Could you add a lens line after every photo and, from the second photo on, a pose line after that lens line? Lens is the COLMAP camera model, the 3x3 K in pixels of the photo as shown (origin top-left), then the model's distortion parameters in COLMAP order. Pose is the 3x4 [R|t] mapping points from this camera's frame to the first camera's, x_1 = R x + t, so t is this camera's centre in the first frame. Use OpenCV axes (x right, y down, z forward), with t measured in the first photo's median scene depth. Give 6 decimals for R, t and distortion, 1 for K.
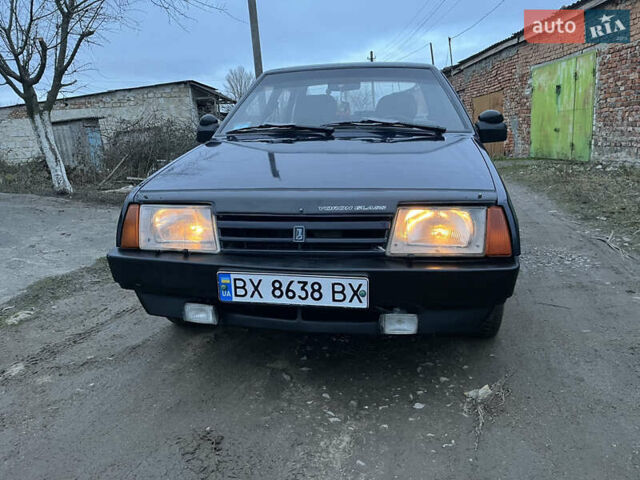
lens RADIAL K [[478.0, 0, 316.4], [0, 478.0, 234.3], [0, 0, 1]] dist [0.086109, -0.115444]
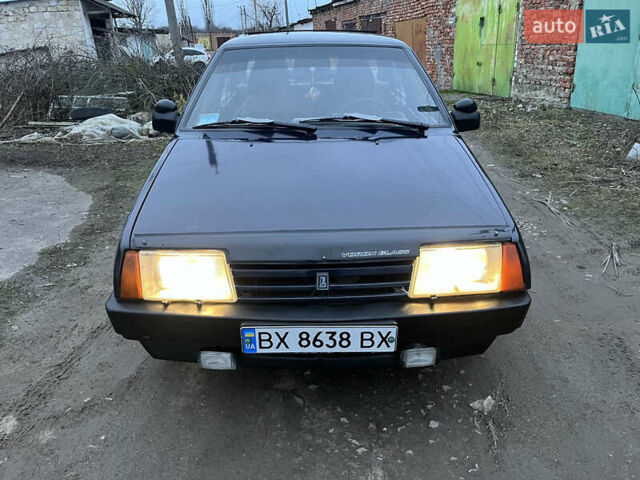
lens RADIAL K [[478.0, 0, 318.5], [0, 478.0, 240.8], [0, 0, 1]] dist [0.086109, -0.115444]
pose [[0.983533, -0.063951, 0.169036, -0.134083], [0.033551, 0.983652, 0.176924, -0.167982], [-0.177587, -0.168340, 0.969600, 0.044698]]
